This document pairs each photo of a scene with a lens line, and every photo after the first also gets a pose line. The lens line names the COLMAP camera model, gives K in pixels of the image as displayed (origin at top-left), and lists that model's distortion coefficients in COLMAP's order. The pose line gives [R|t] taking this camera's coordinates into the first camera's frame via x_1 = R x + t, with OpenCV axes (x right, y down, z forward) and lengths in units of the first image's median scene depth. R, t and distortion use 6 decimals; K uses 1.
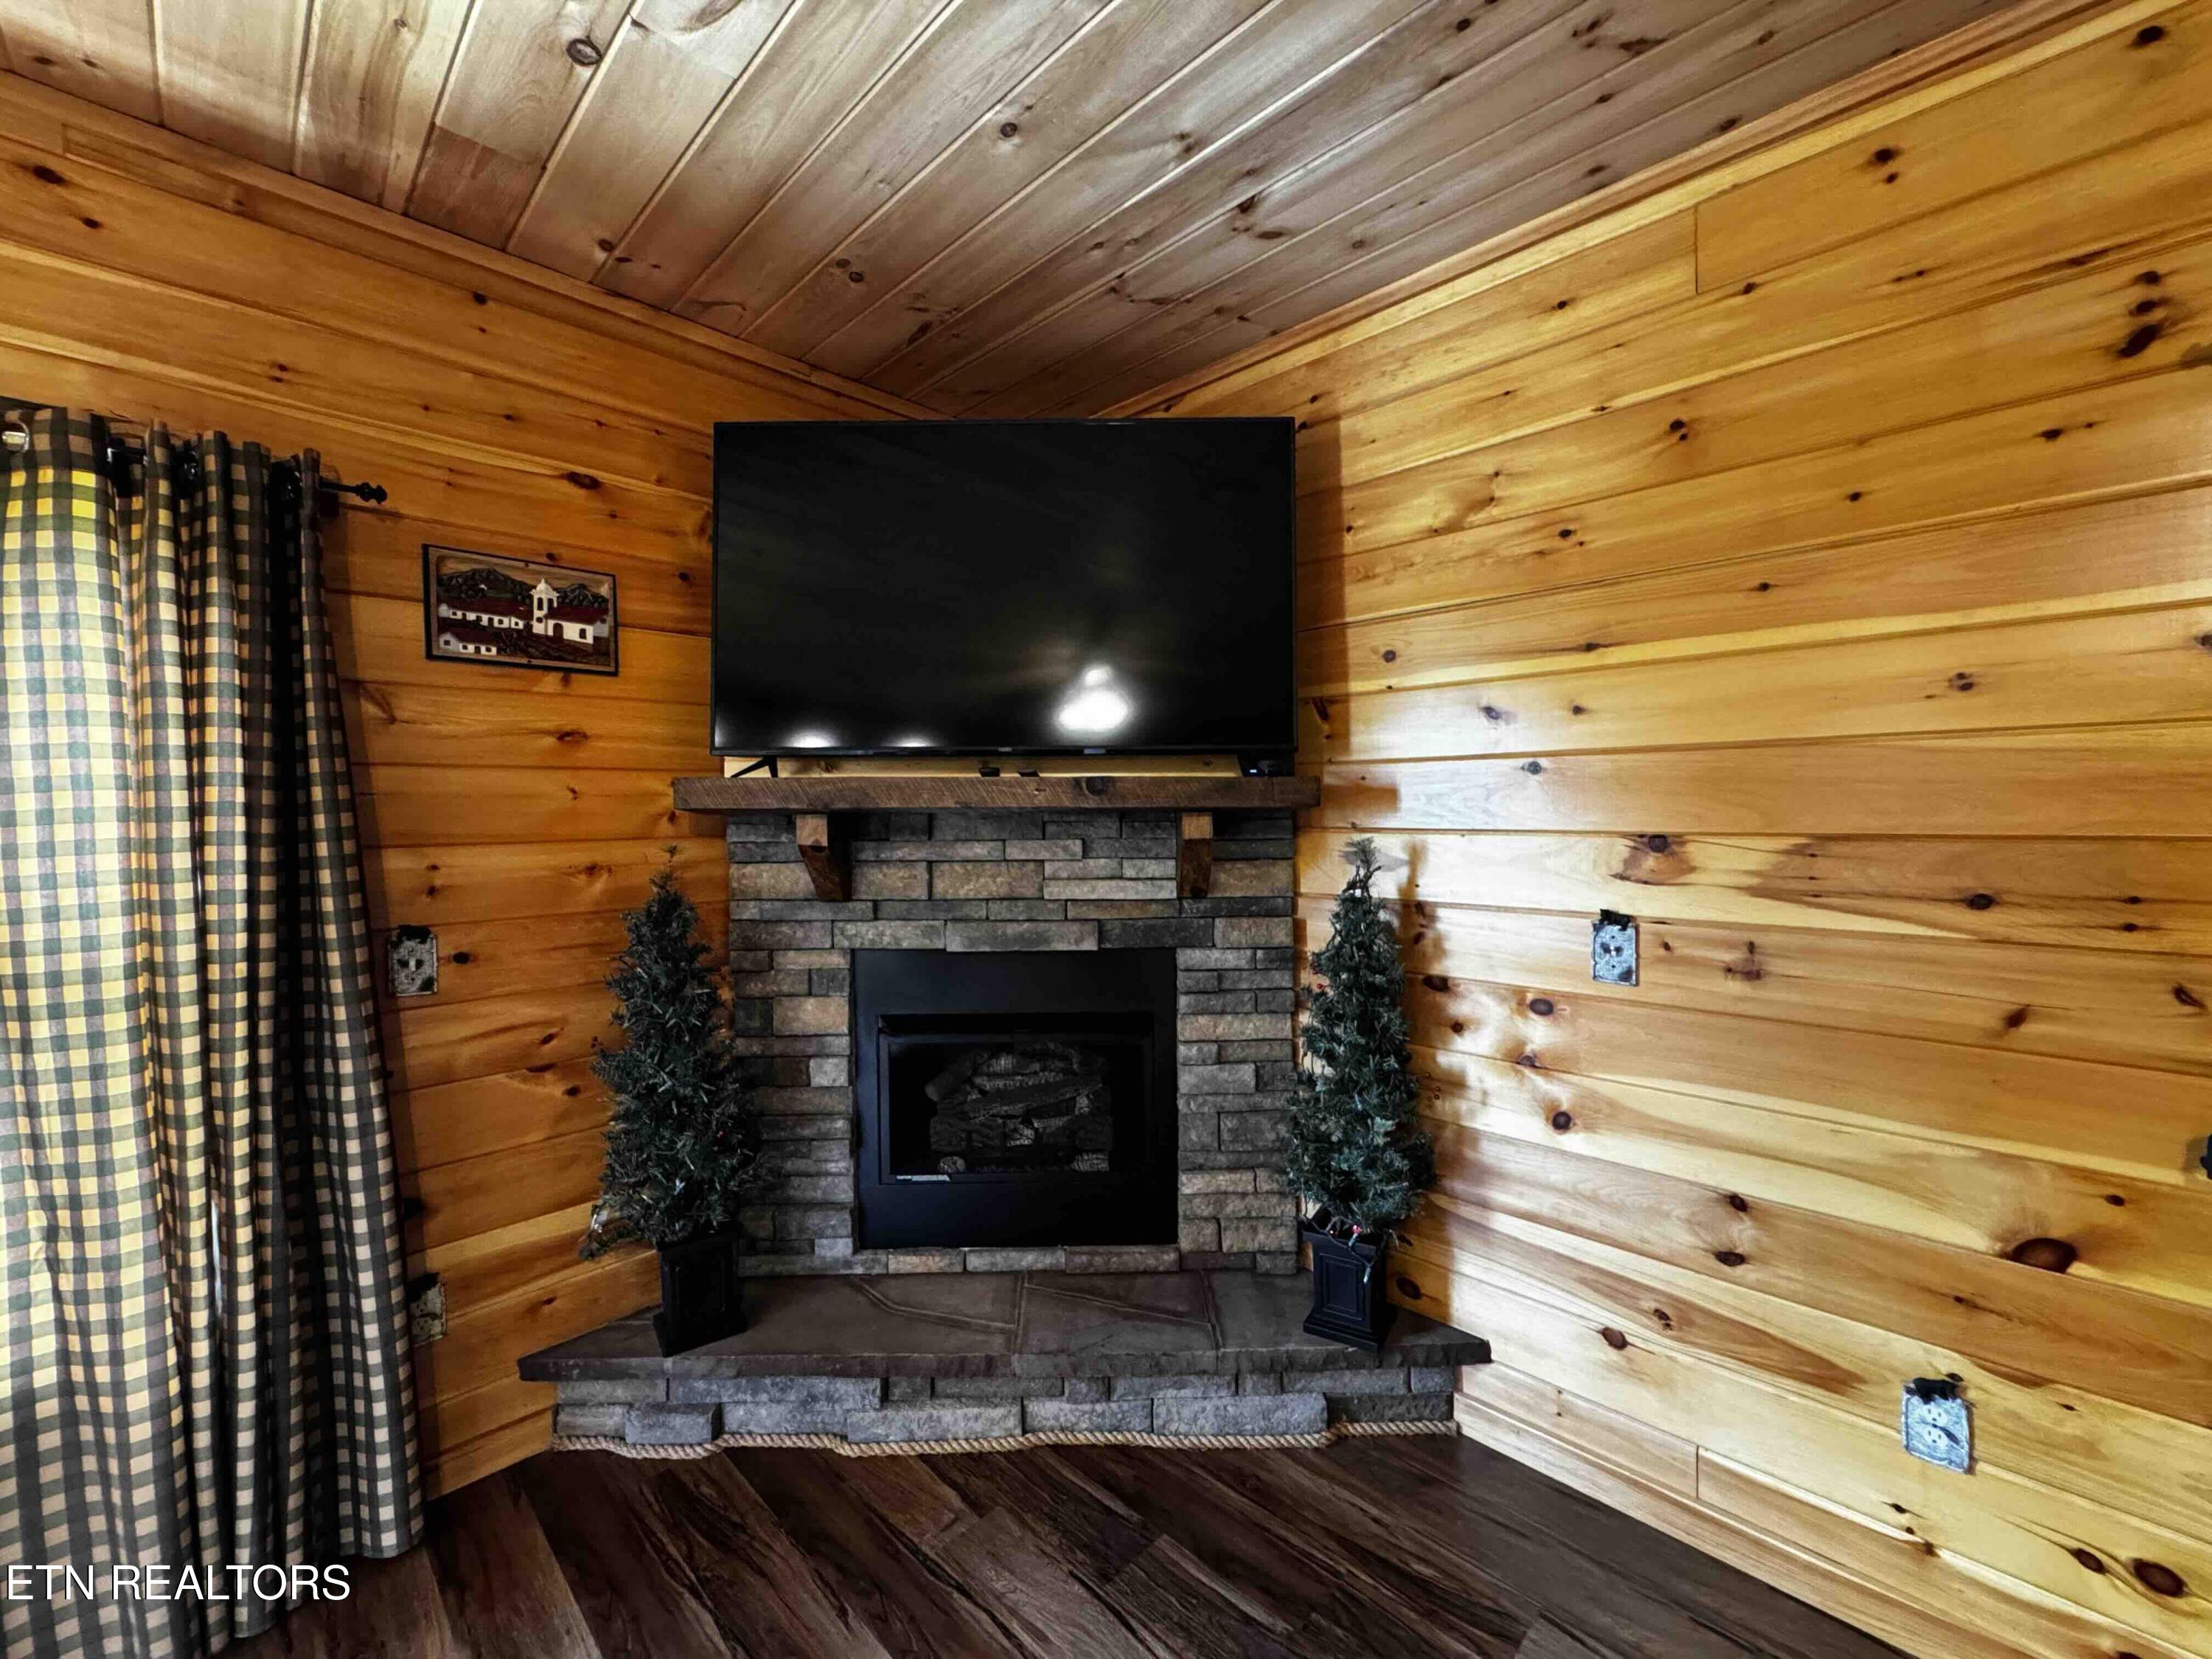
lens RADIAL K [[886.0, 0, 1102.5], [0, 886.0, 821.1], [0, 0, 1]] dist [0.002927, 0.000318]
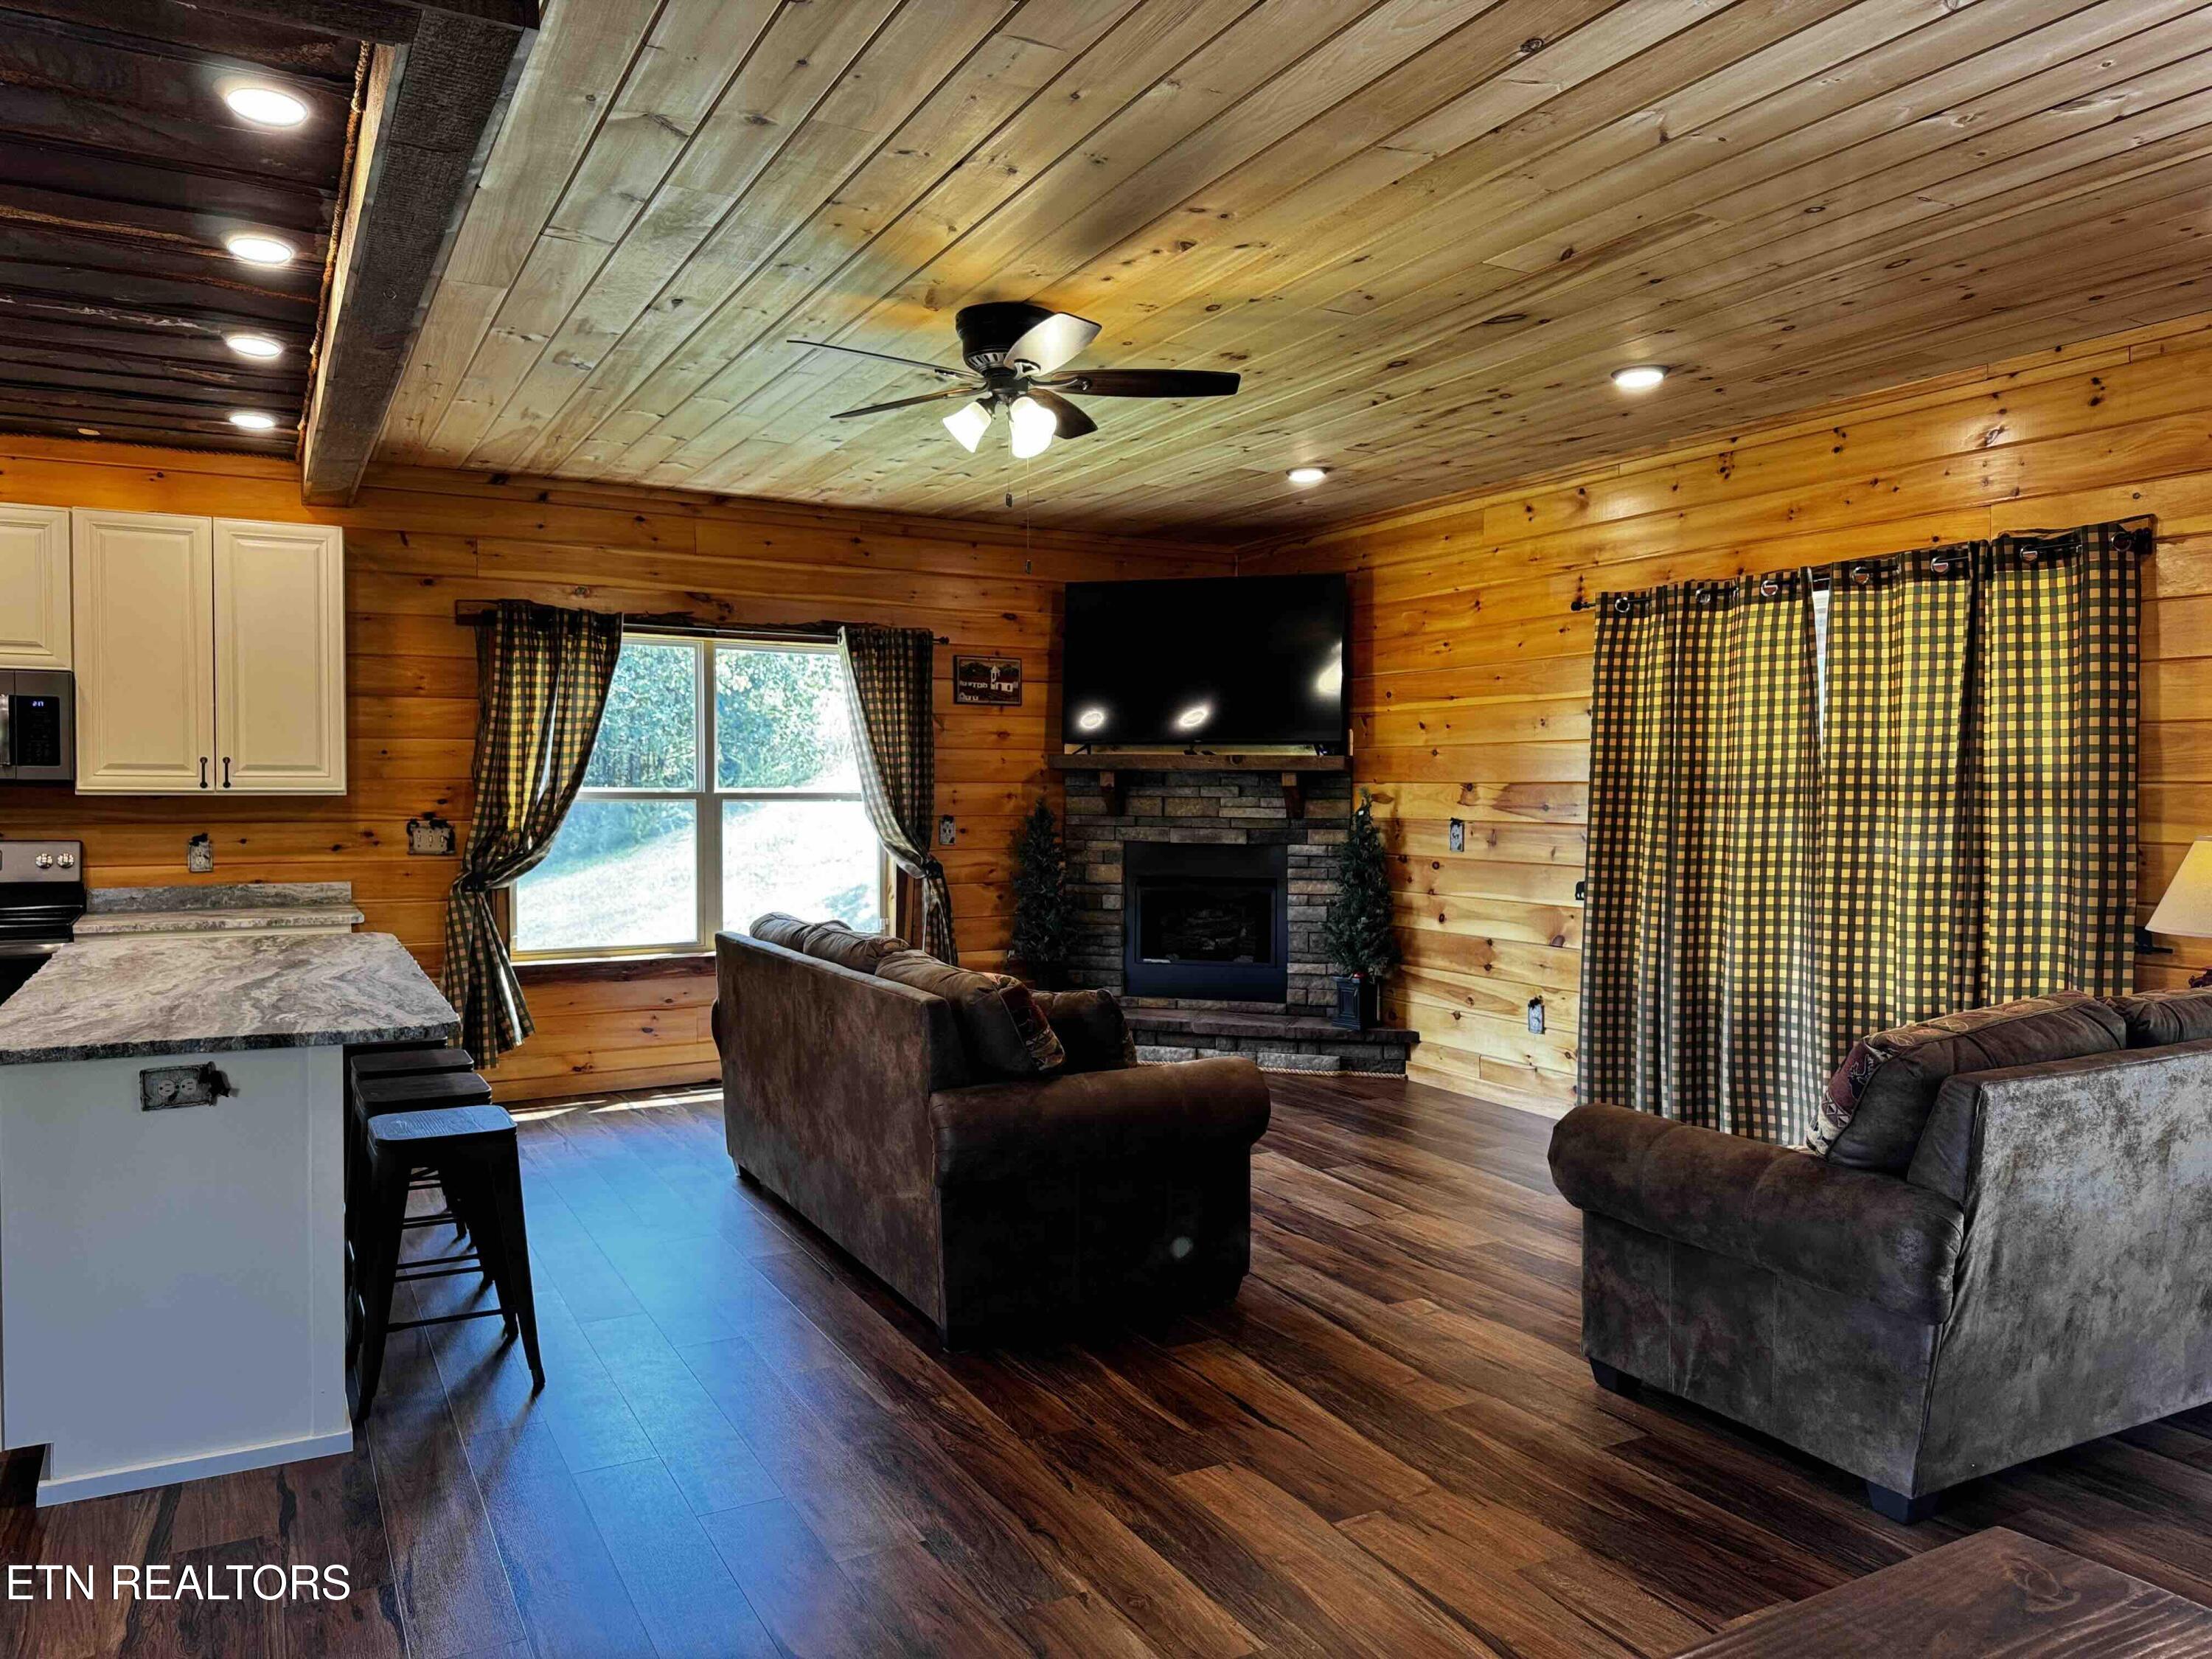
lens RADIAL K [[1597.1, 0, 1093.1], [0, 1597.1, 834.5], [0, 0, 1]] dist [0.054553, -0.057749]
pose [[0.953966, 0.022822, -0.299045, 0.744156], [-0.018951, 0.999695, 0.015839, 0.078756], [0.299315, -0.009443, 0.954108, -2.514641]]
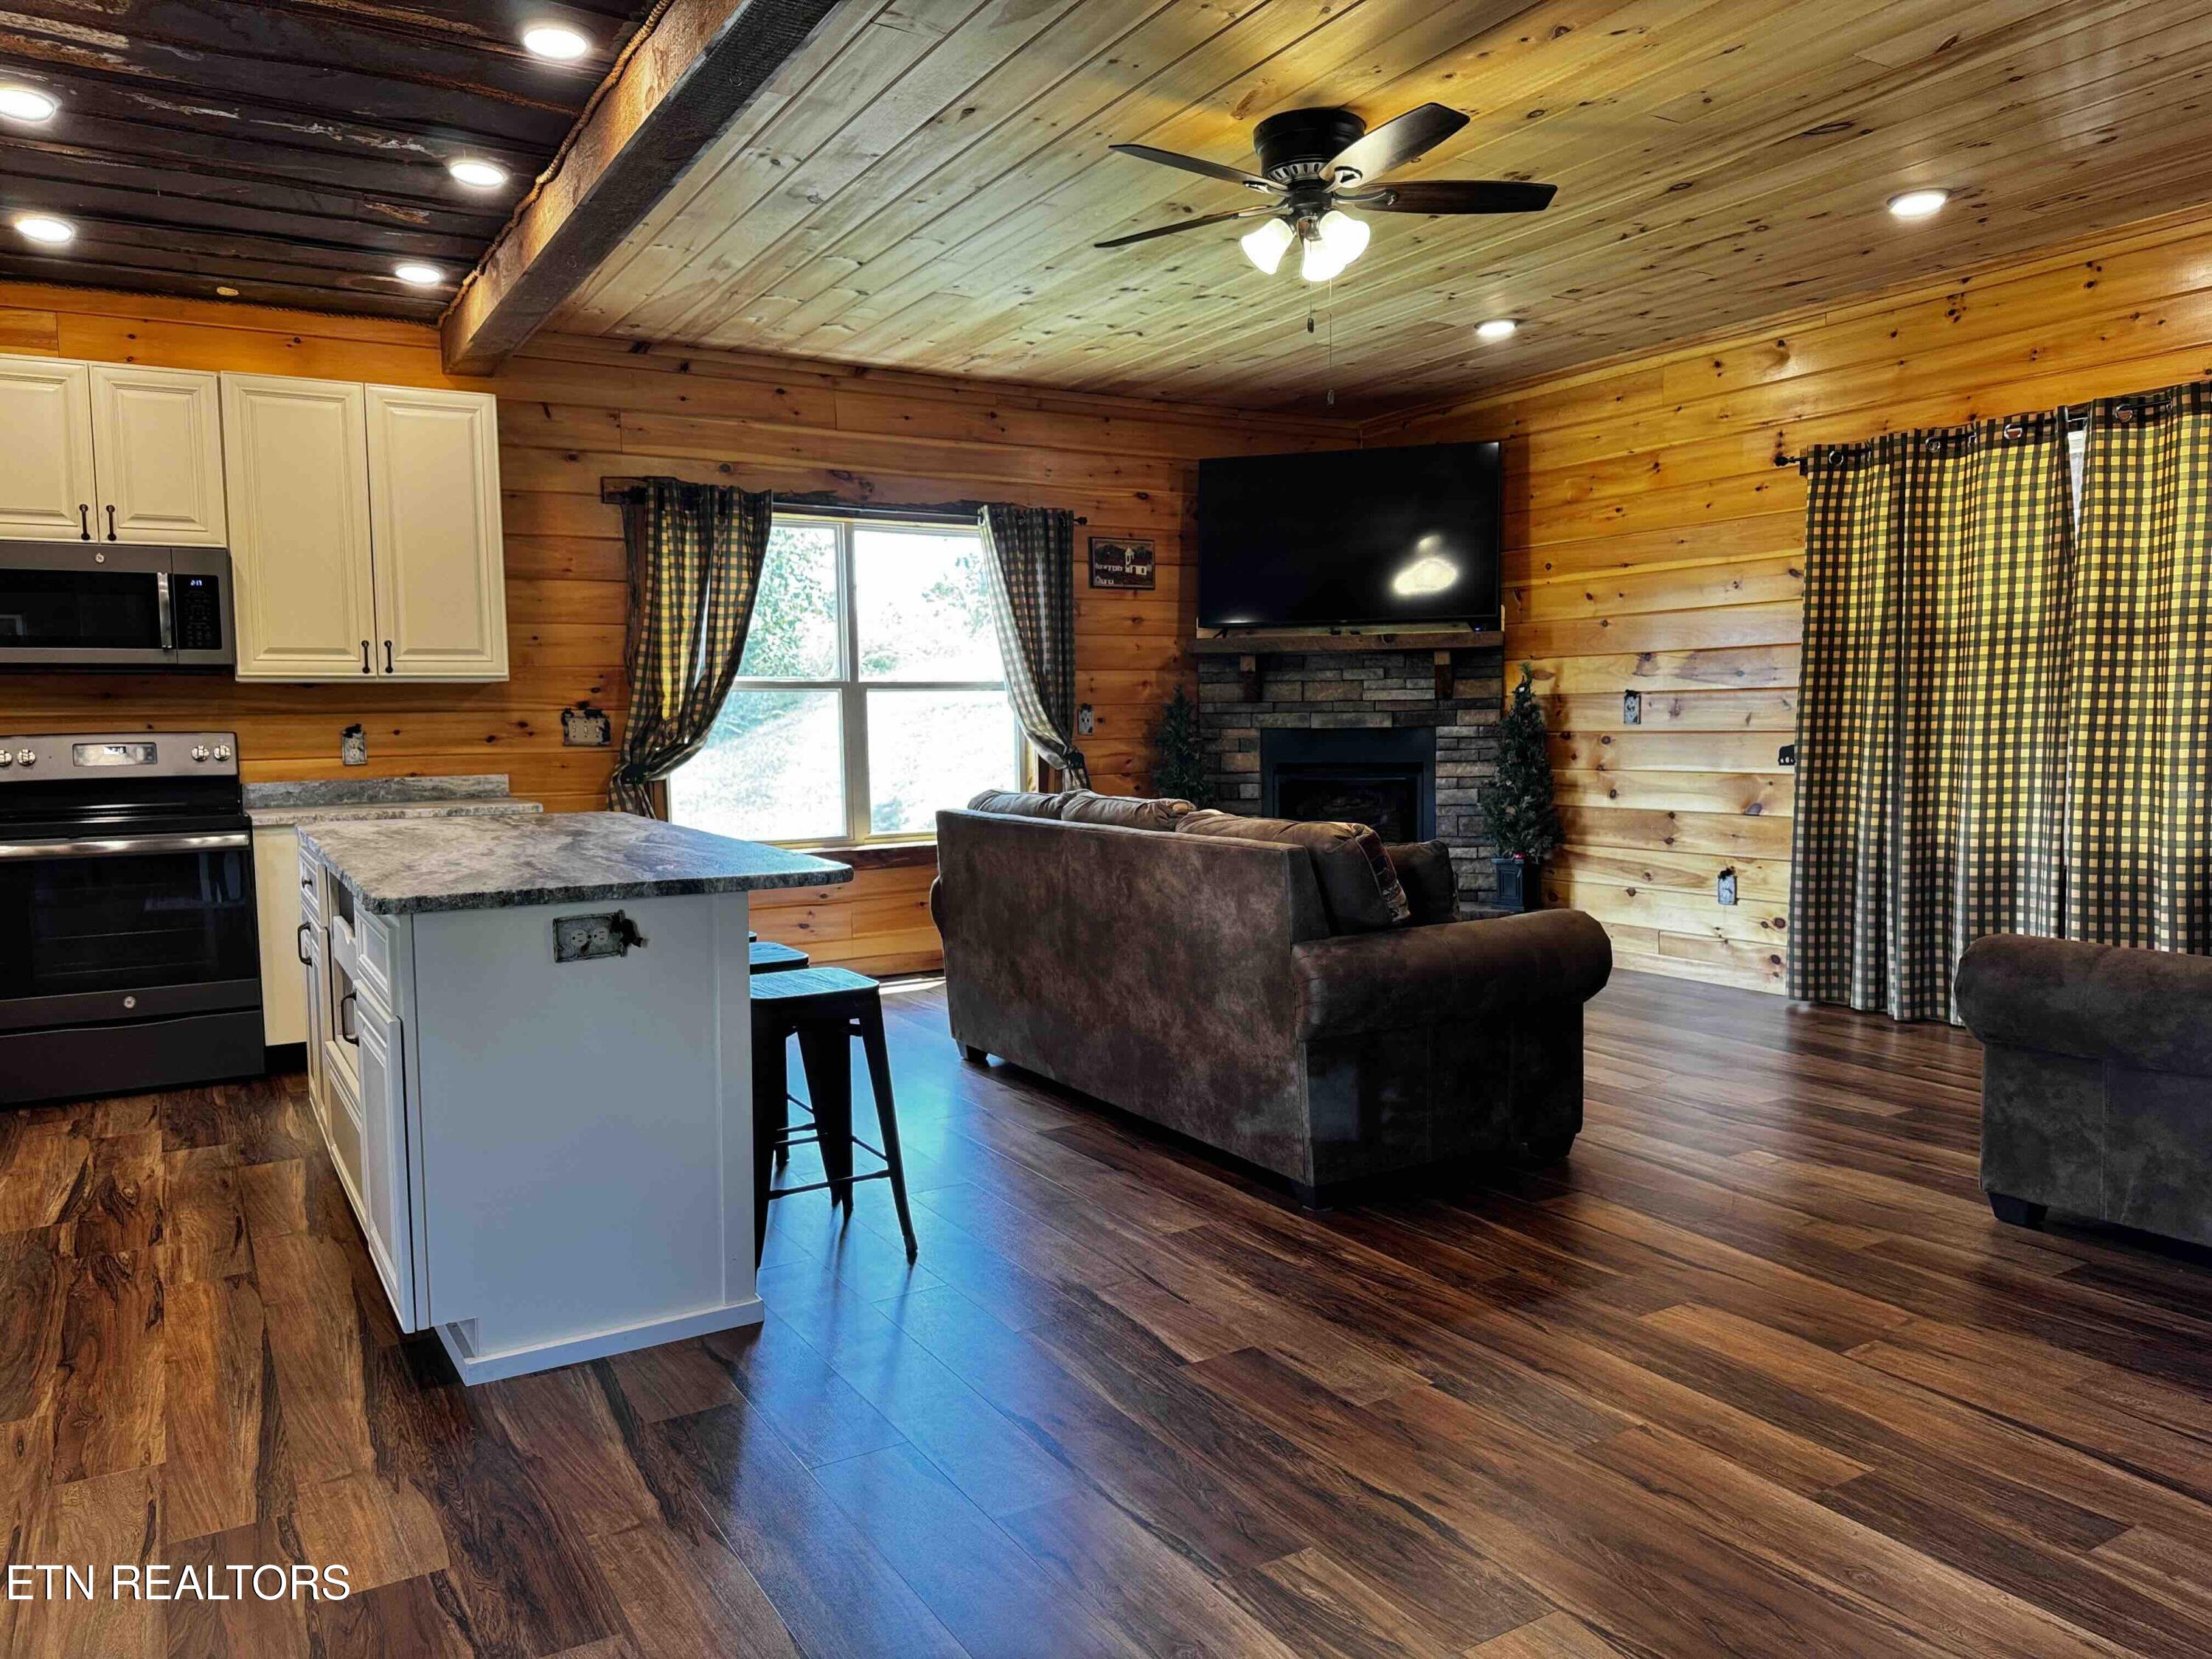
lens RADIAL K [[1597.1, 0, 1074.2], [0, 1597.1, 841.3], [0, 0, 1]] dist [0.054553, -0.057749]
pose [[0.966317, 0.013521, -0.257001, 0.228291], [0.001567, 0.998291, 0.058410, 0.195346], [0.257352, -0.056846, 0.964644, -2.568611]]
